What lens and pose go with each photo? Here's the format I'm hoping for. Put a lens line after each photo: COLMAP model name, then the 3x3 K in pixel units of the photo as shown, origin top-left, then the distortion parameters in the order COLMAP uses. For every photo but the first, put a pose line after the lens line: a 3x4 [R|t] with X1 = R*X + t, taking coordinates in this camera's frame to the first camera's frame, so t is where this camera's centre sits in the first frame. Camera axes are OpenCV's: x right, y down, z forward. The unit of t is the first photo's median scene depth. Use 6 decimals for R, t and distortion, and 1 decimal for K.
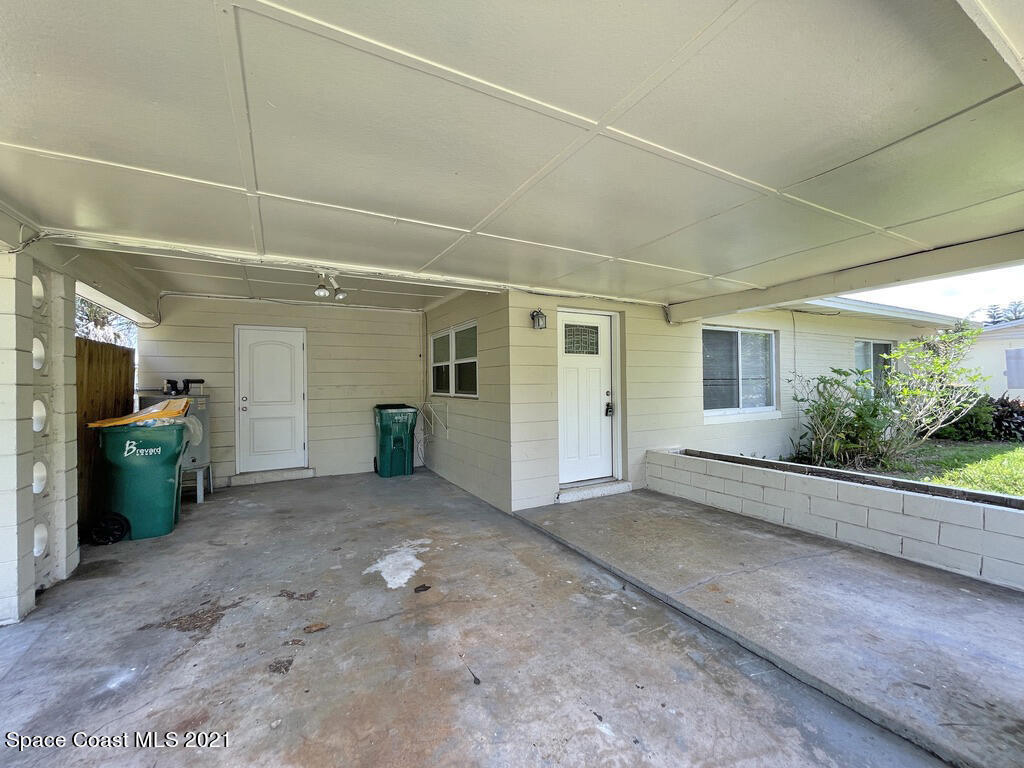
lens RADIAL K [[413.8, 0, 510.5], [0, 413.8, 383.5], [0, 0, 1]] dist [-0.005228, 0.000687]
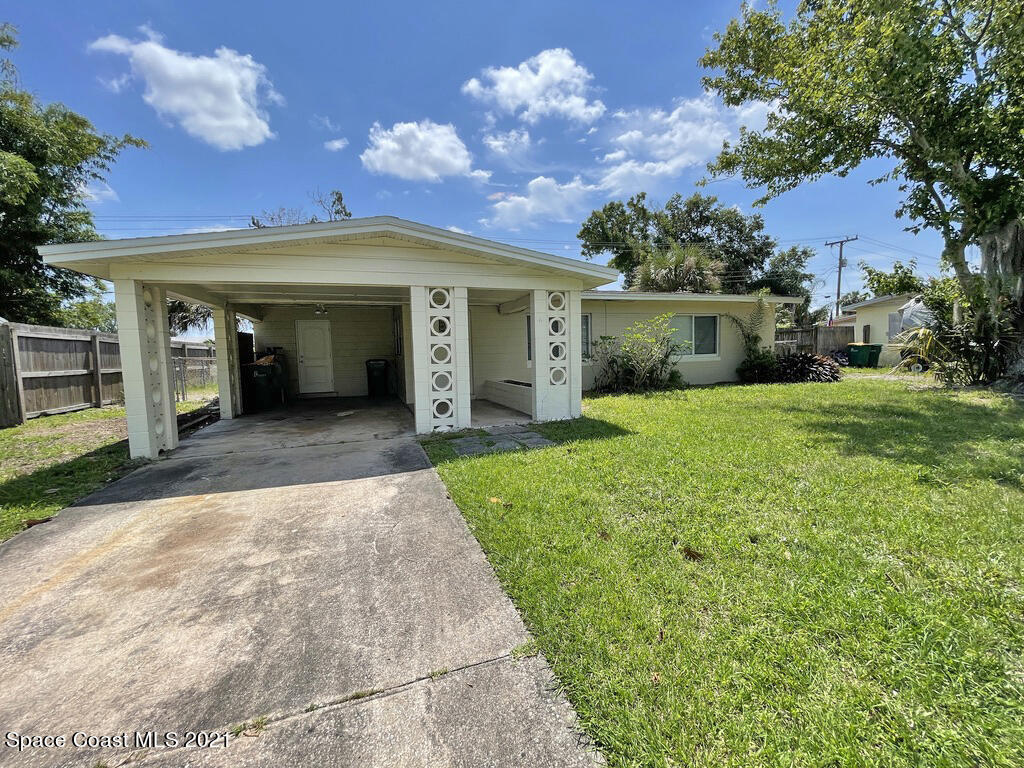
lens RADIAL K [[413.8, 0, 510.5], [0, 413.8, 383.5], [0, 0, 1]] dist [-0.005228, 0.000687]
pose [[0.986290, 0.000377, -0.165020, 0.922869], [0.013239, 0.996594, 0.081400, 0.022082], [0.164489, -0.082468, 0.982925, -1.100537]]
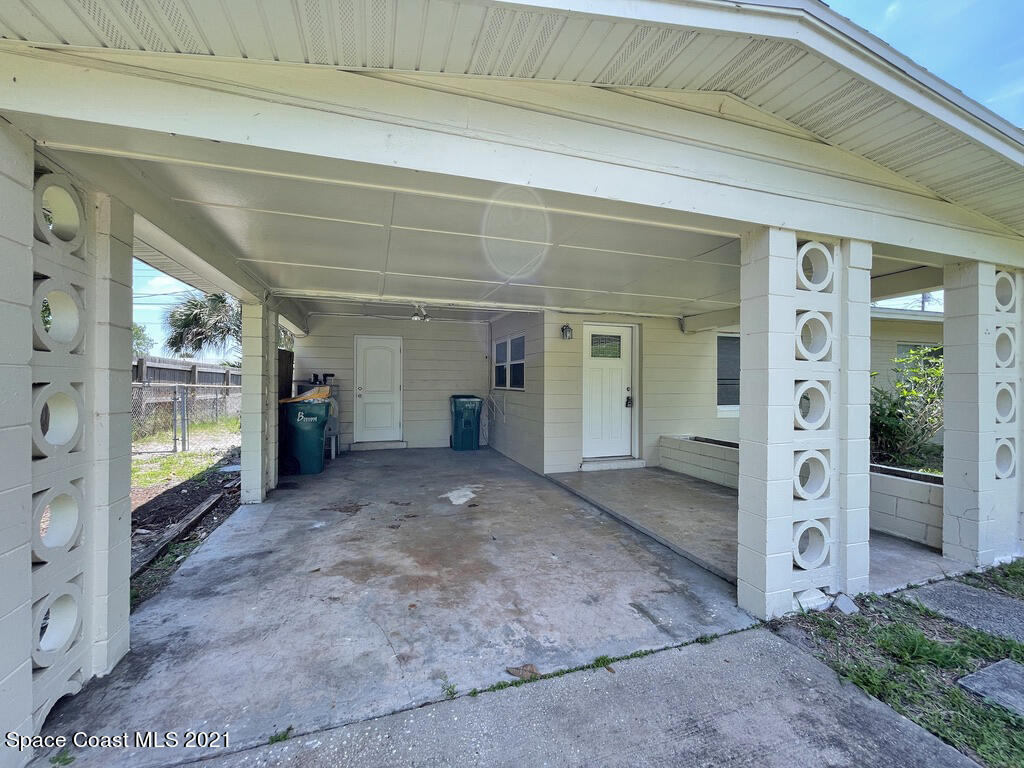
lens RADIAL K [[413.8, 0, 510.5], [0, 413.8, 383.5], [0, 0, 1]] dist [-0.005228, 0.000687]
pose [[0.982274, 0.016147, -0.186753, 0.141524], [-0.015472, 0.999867, 0.005073, 0.007531], [0.186810, -0.002094, 0.982394, -0.350411]]
